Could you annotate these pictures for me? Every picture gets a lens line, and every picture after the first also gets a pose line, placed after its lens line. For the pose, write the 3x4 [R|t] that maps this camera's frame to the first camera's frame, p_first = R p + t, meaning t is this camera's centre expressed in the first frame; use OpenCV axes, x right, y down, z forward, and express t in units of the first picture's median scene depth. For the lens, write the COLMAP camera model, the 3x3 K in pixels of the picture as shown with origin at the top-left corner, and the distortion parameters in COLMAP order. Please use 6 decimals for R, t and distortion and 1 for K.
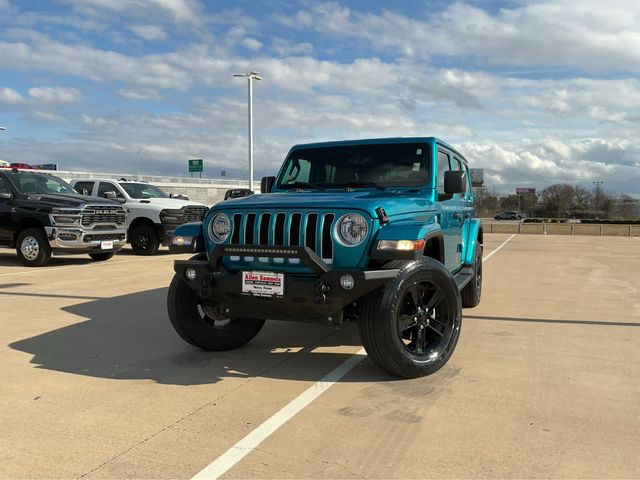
lens RADIAL K [[527.2, 0, 320.0], [0, 527.2, 240.0], [0, 0, 1]] dist [0.094749, -0.174036]
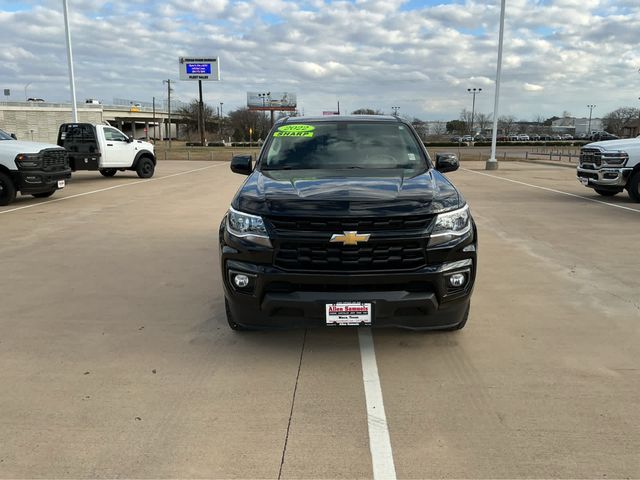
lens RADIAL K [[527.2, 0, 320.0], [0, 527.2, 240.0], [0, 0, 1]] dist [0.094749, -0.174036]
pose [[0.940046, -0.074734, 0.332758, -0.128221], [0.026491, 0.988748, 0.147226, -0.033478], [-0.340016, -0.129584, 0.931449, -0.037470]]
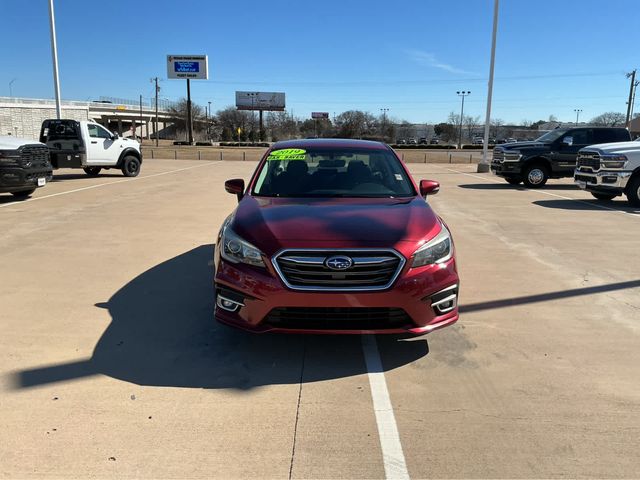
lens RADIAL K [[527.2, 0, 320.0], [0, 527.2, 240.0], [0, 0, 1]] dist [0.094749, -0.174036]
pose [[0.932564, -0.066247, 0.354873, -0.124328], [0.014801, 0.989208, 0.145767, -0.031703], [-0.360700, -0.130685, 0.923481, -0.004157]]
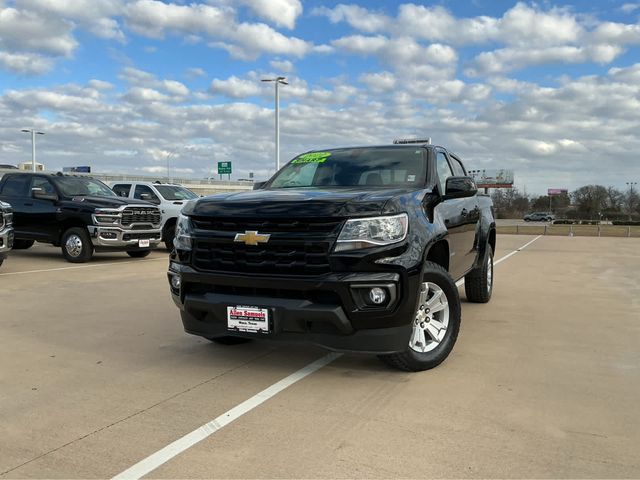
lens RADIAL K [[527.2, 0, 320.0], [0, 527.2, 240.0], [0, 0, 1]] dist [0.094749, -0.174036]
pose [[0.998689, 0.003687, -0.051048, 0.009645], [-0.003811, 0.999990, -0.002345, 0.003398], [0.051038, 0.002536, 0.998693, -0.048207]]
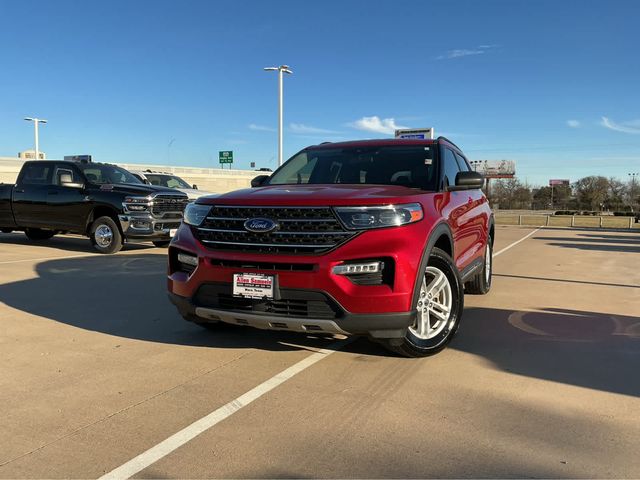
lens RADIAL K [[527.2, 0, 320.0], [0, 527.2, 240.0], [0, 0, 1]] dist [0.094749, -0.174036]
pose [[0.998594, 0.008578, -0.052319, 0.003214], [-0.007717, 0.999832, 0.016633, 0.004315], [0.052453, -0.016205, 0.998492, -0.055773]]
